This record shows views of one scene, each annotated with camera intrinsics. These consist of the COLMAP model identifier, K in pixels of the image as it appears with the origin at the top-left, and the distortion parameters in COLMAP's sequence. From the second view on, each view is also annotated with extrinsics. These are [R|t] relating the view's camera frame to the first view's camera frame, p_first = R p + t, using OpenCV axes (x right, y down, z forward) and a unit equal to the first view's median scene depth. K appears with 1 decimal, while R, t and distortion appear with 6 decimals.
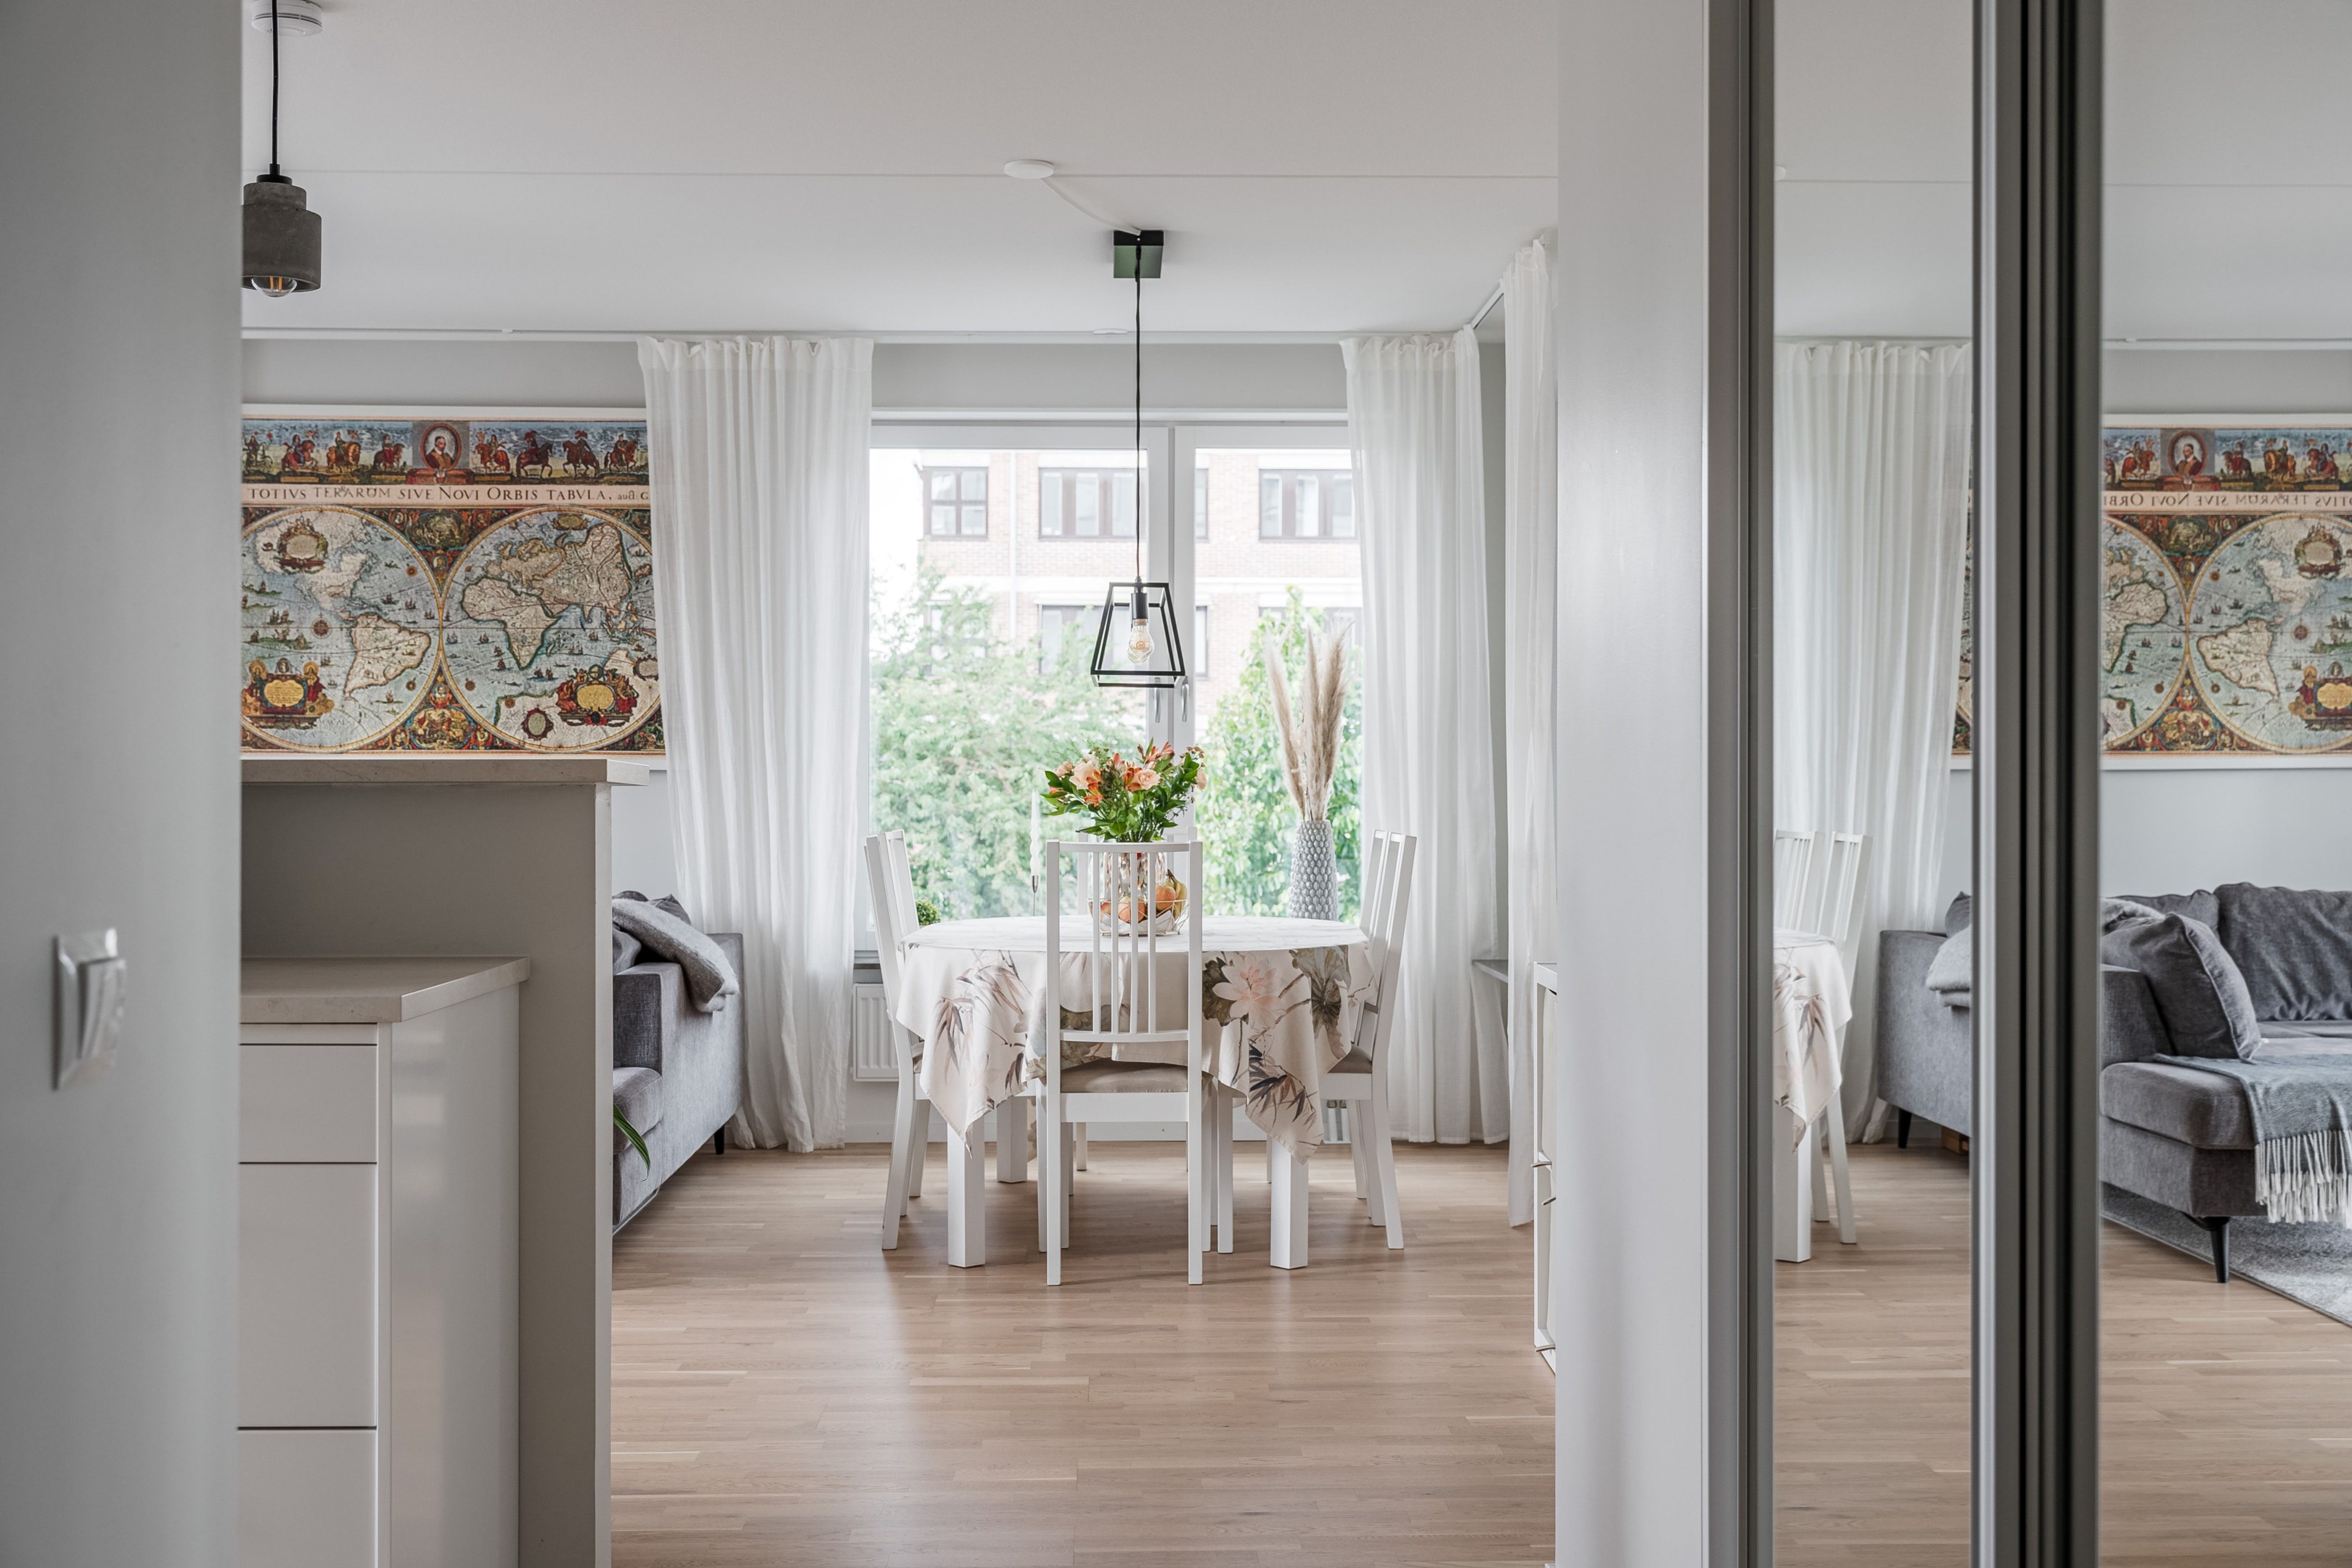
lens RADIAL K [[2578.9, 0, 1176.0], [0, 2578.9, 784.0], [0, 0, 1]] dist [0.011201, 0.007317]
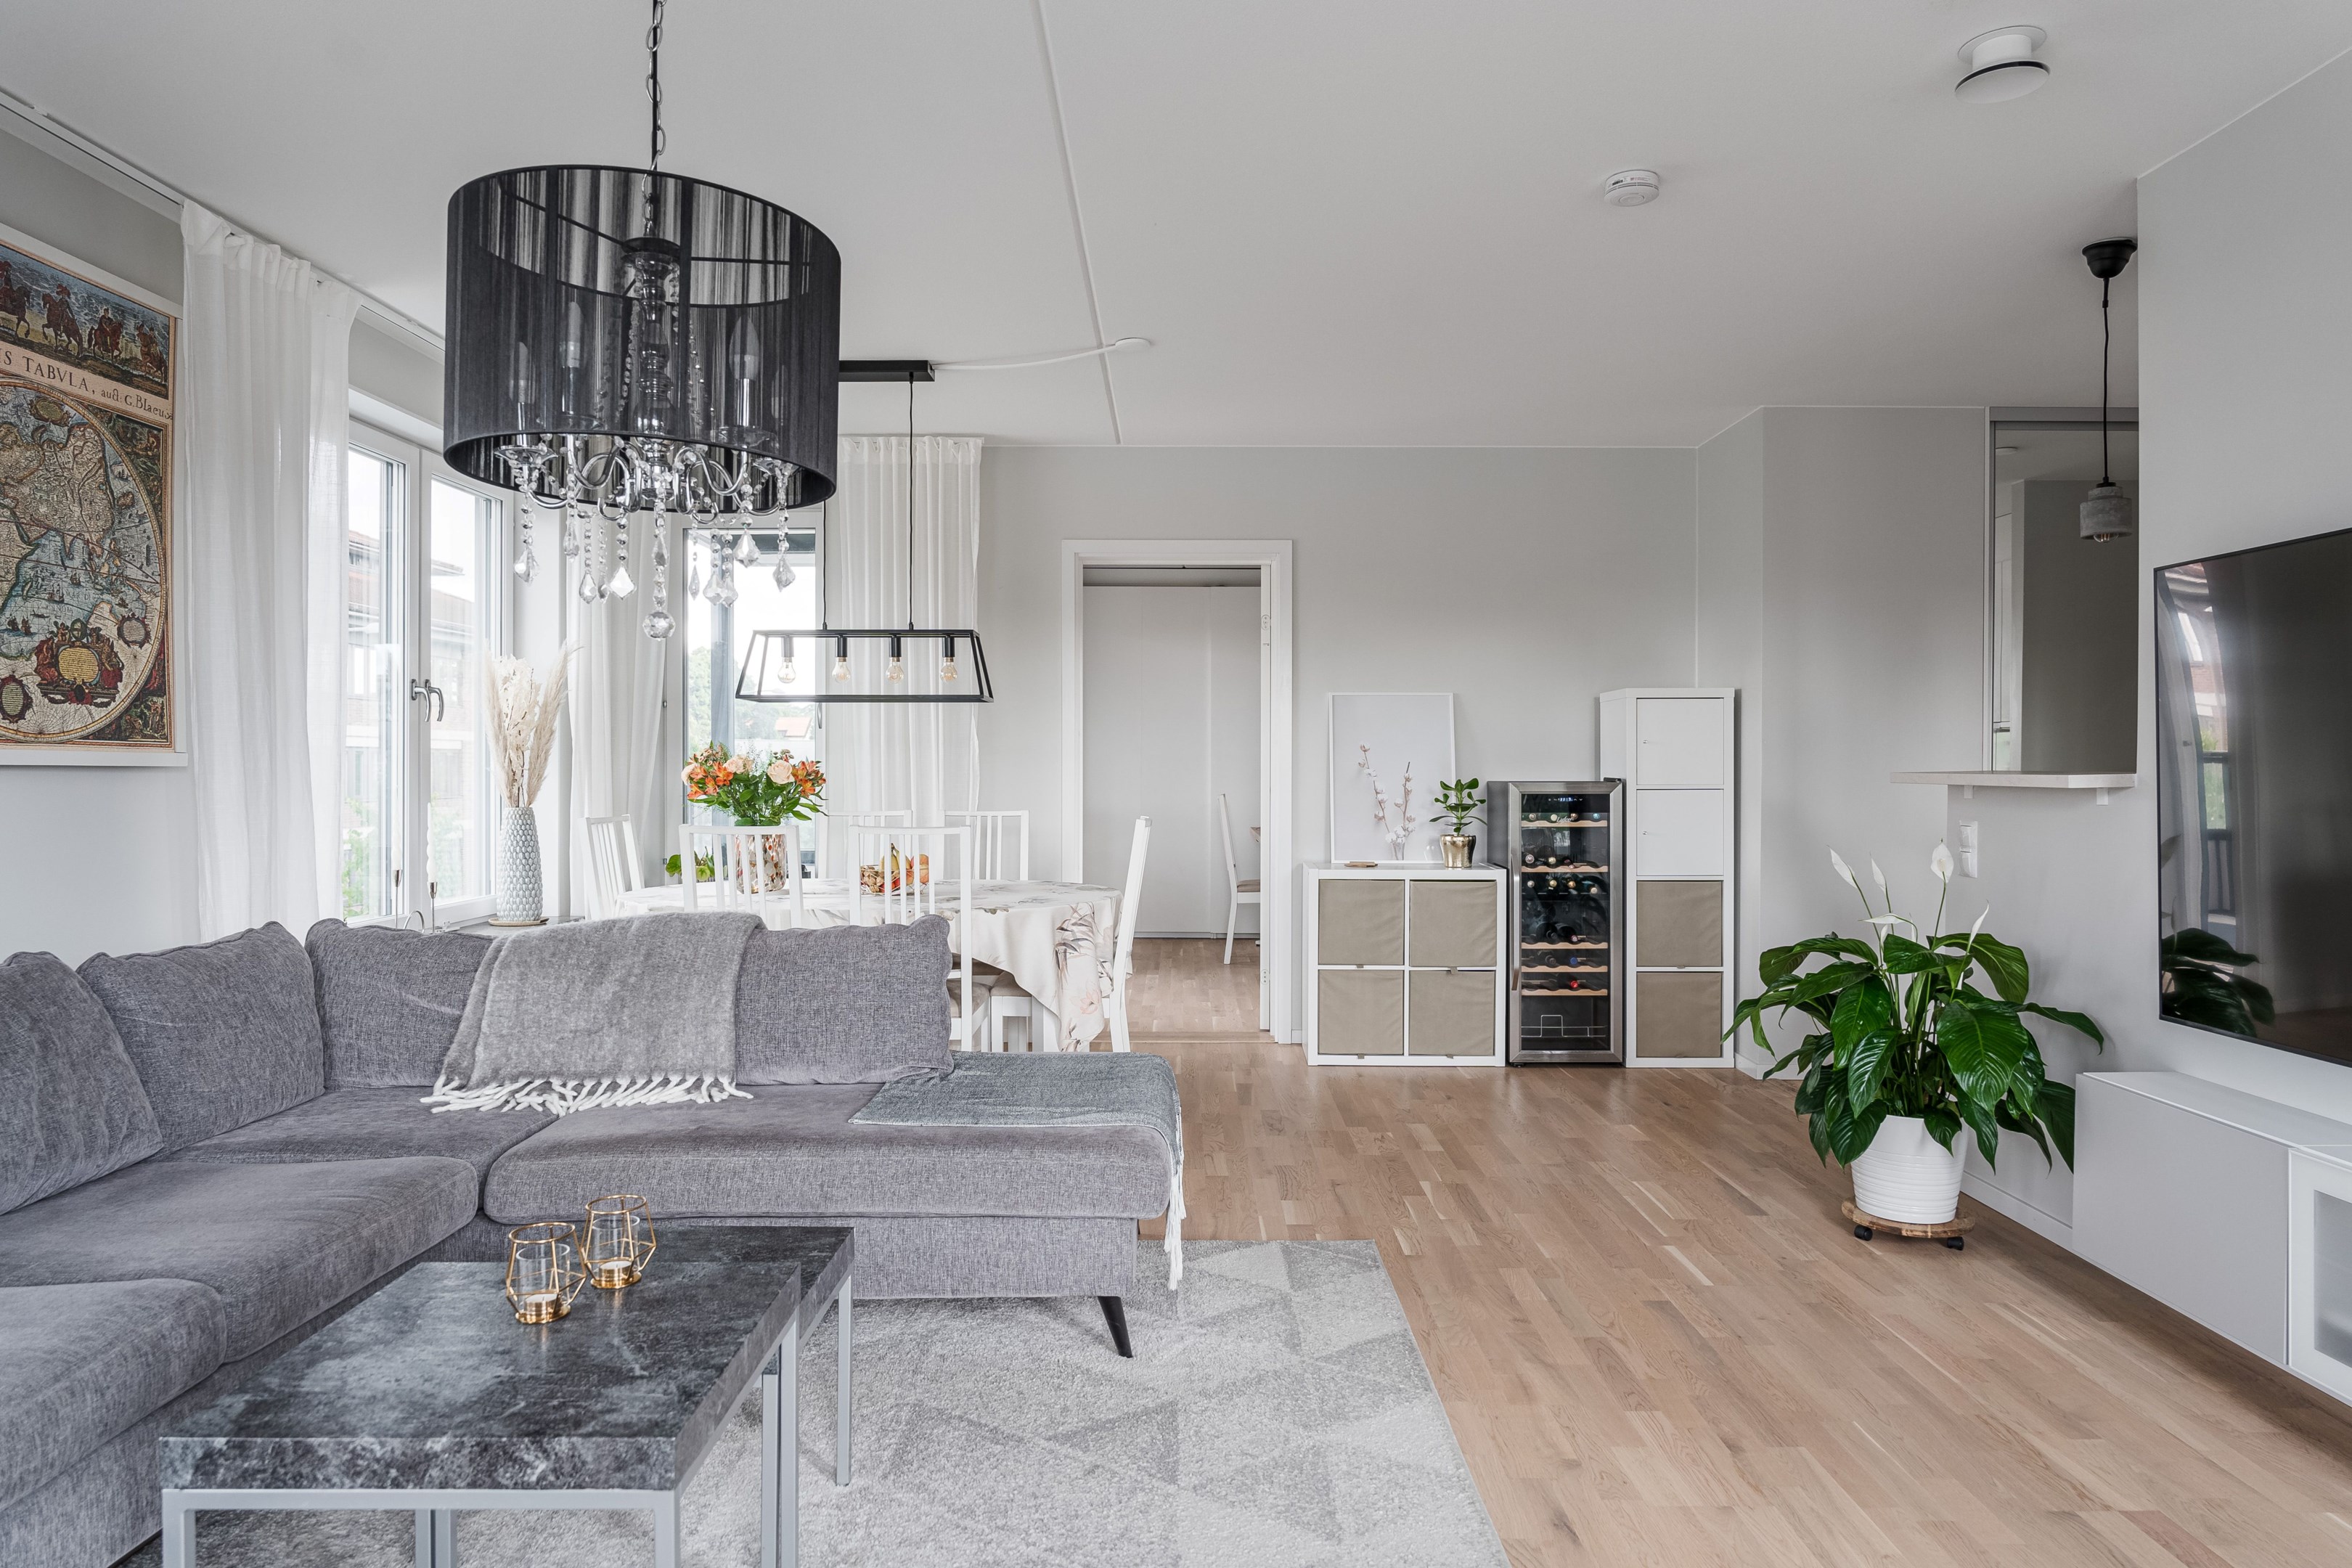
lens RADIAL K [[1429.7, 0, 1176.0], [0, 1429.7, 784.0], [0, 0, 1]] dist [-0.002723, -0.001187]
pose [[0.021241, -0.015127, 0.999660, -0.615212], [0.001172, 0.999885, 0.015106, -0.006165], [-0.999774, 0.000851, 0.021257, 0.687396]]
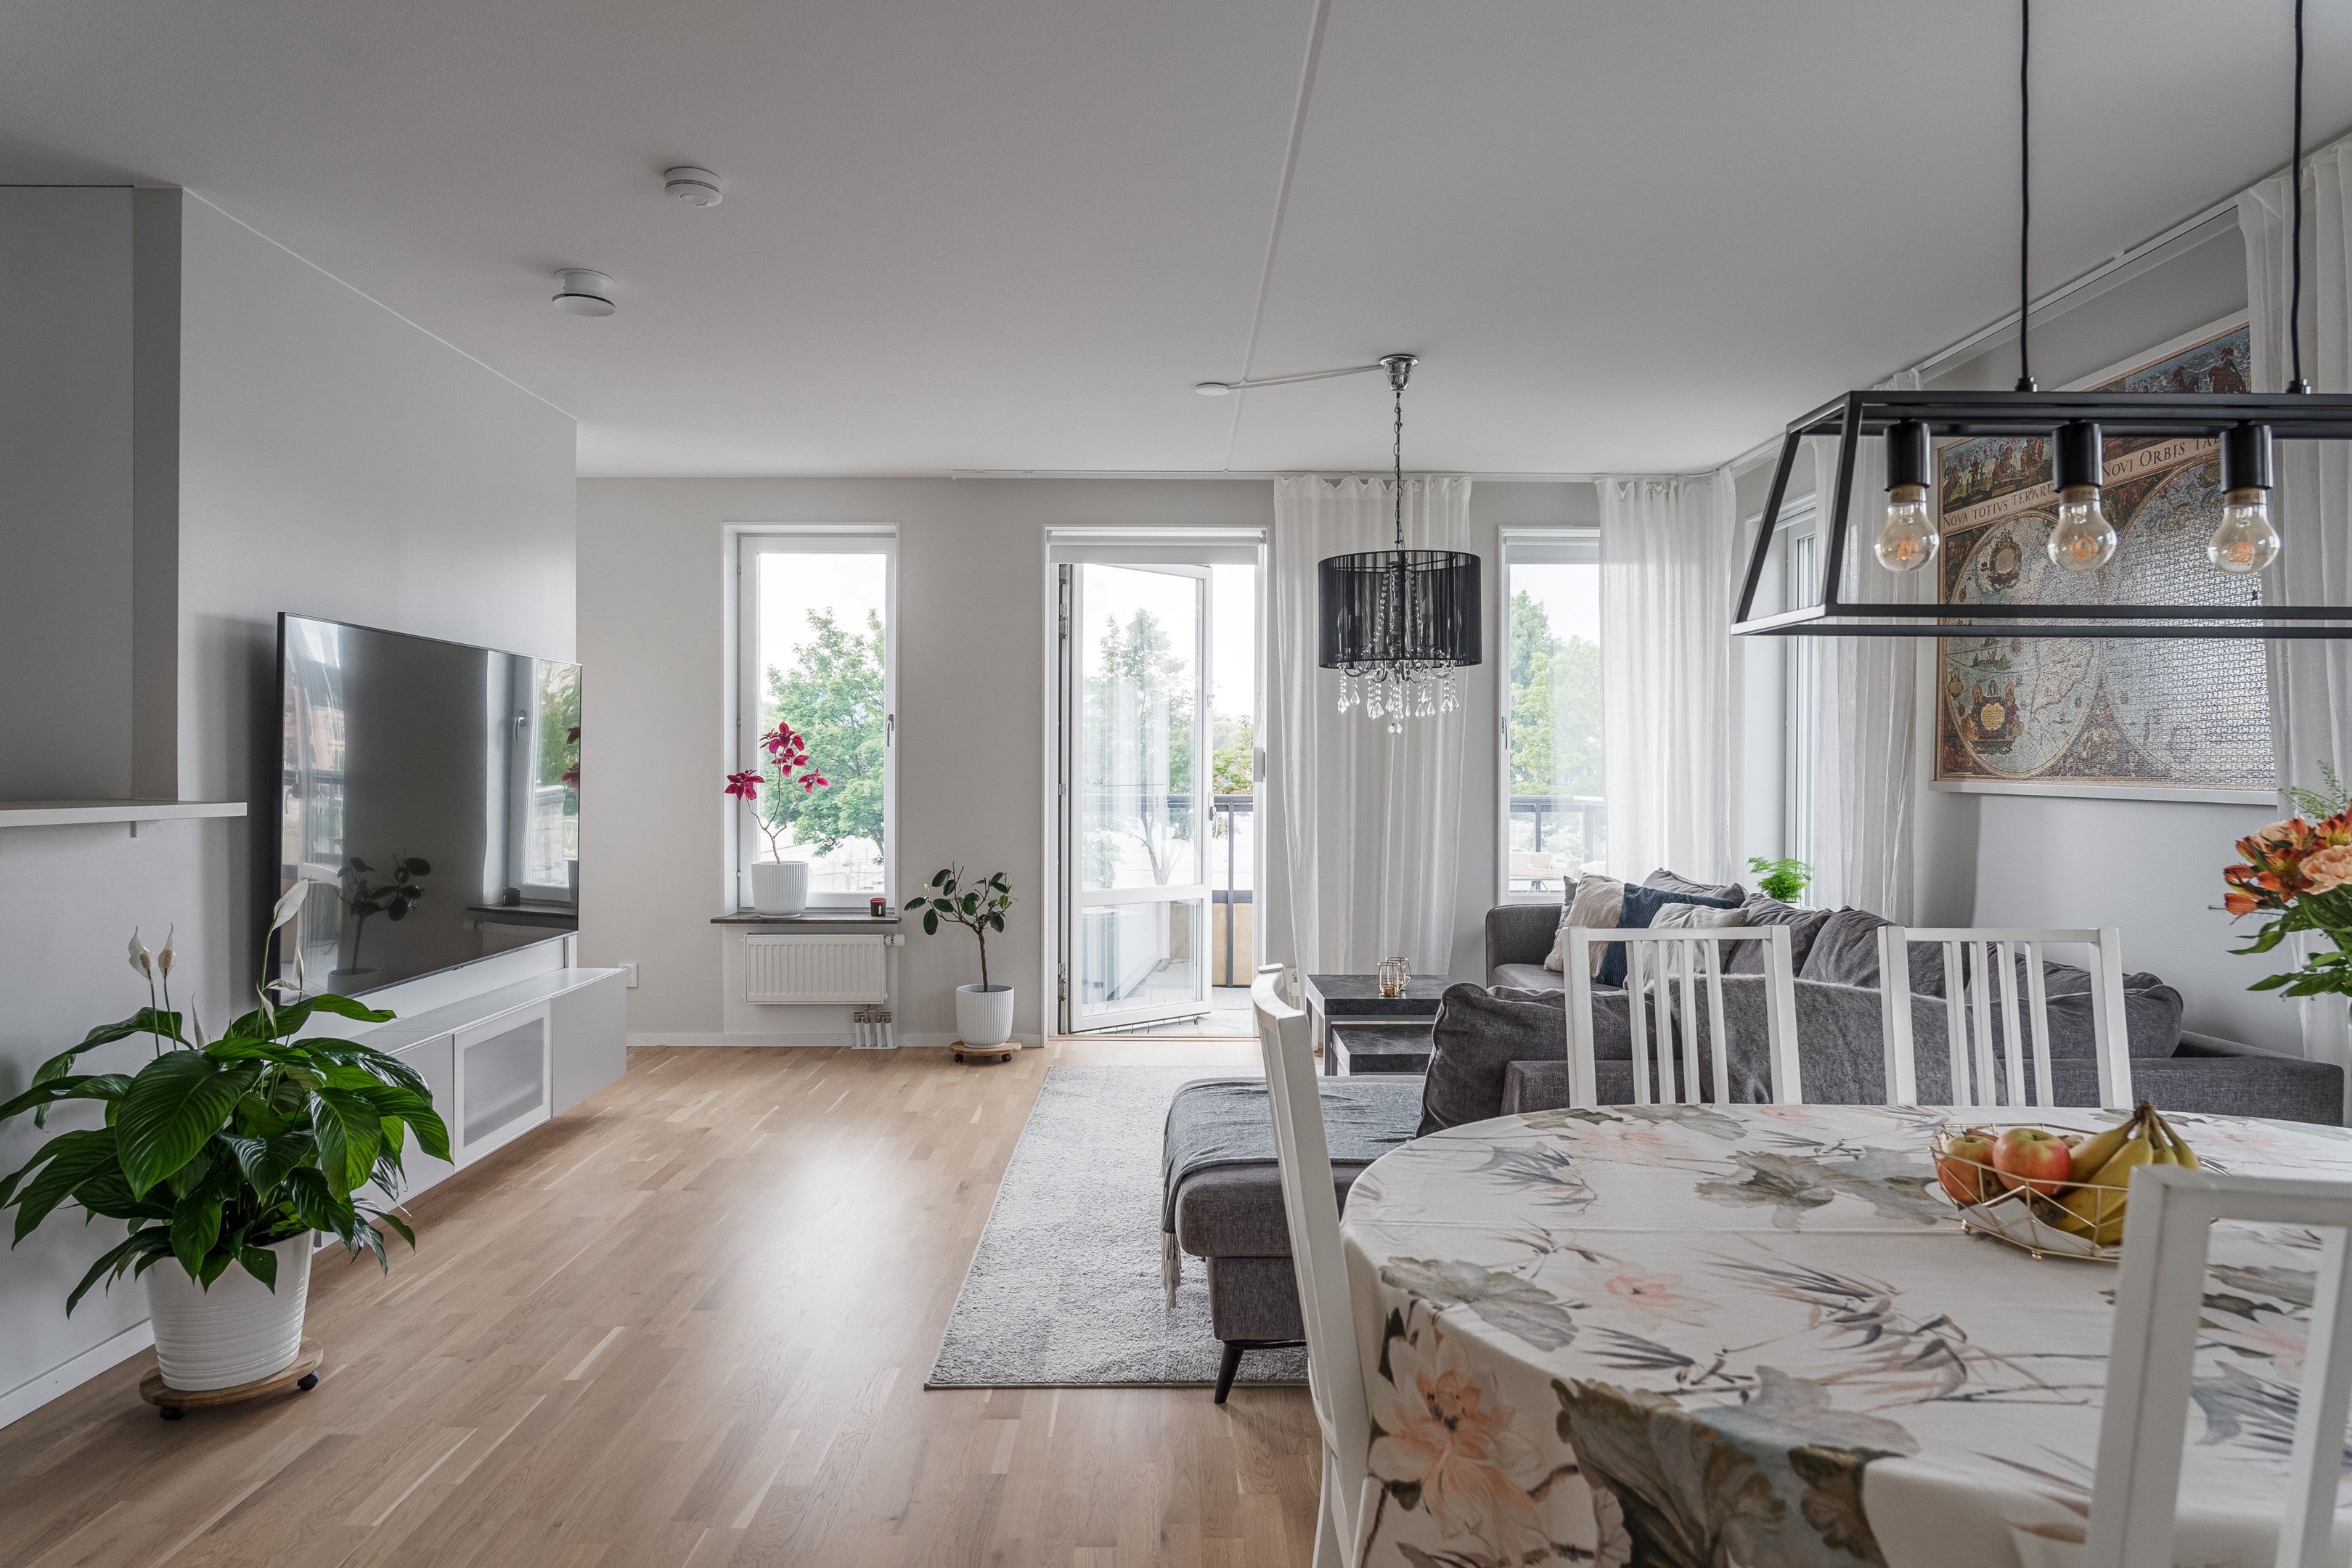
lens RADIAL K [[1375.9, 0, 1176.0], [0, 1375.9, 784.0], [0, 0, 1]] dist [-0.002588, -0.000905]
pose [[-0.014897, 0.009595, -0.999843, 0.170228], [-0.006869, 0.999929, 0.009698, -0.012994], [0.999865, 0.007012, -0.014830, 0.703744]]
